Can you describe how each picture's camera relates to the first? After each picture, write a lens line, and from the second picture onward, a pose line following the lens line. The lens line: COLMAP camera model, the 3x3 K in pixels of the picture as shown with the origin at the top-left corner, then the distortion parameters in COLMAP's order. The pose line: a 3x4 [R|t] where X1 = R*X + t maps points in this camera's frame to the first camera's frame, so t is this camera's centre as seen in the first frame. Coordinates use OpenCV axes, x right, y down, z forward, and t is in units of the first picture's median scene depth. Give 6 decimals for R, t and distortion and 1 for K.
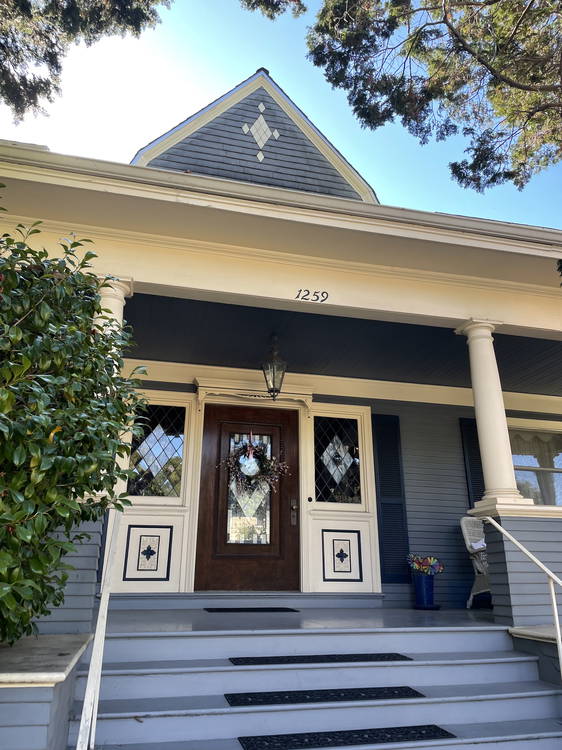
lens RADIAL K [[580.5, 0, 275.2], [0, 580.5, 373.9], [0, 0, 1]] dist [0.046977, -0.001632]
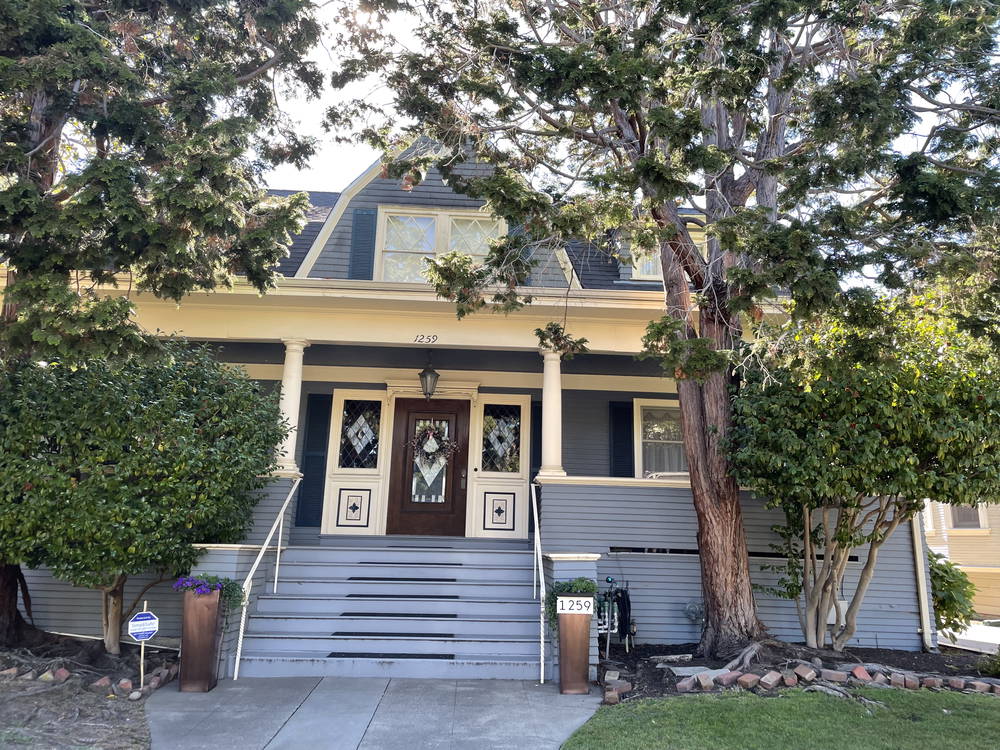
lens RADIAL K [[774.0, 0, 507.3], [0, 774.0, 374.1], [0, 0, 1]] dist [0.046977, -0.001632]
pose [[0.980351, -0.028056, -0.195254, 0.480542], [0.049692, 0.993037, 0.106812, -0.181039], [0.190897, -0.114416, 0.974919, -0.663081]]
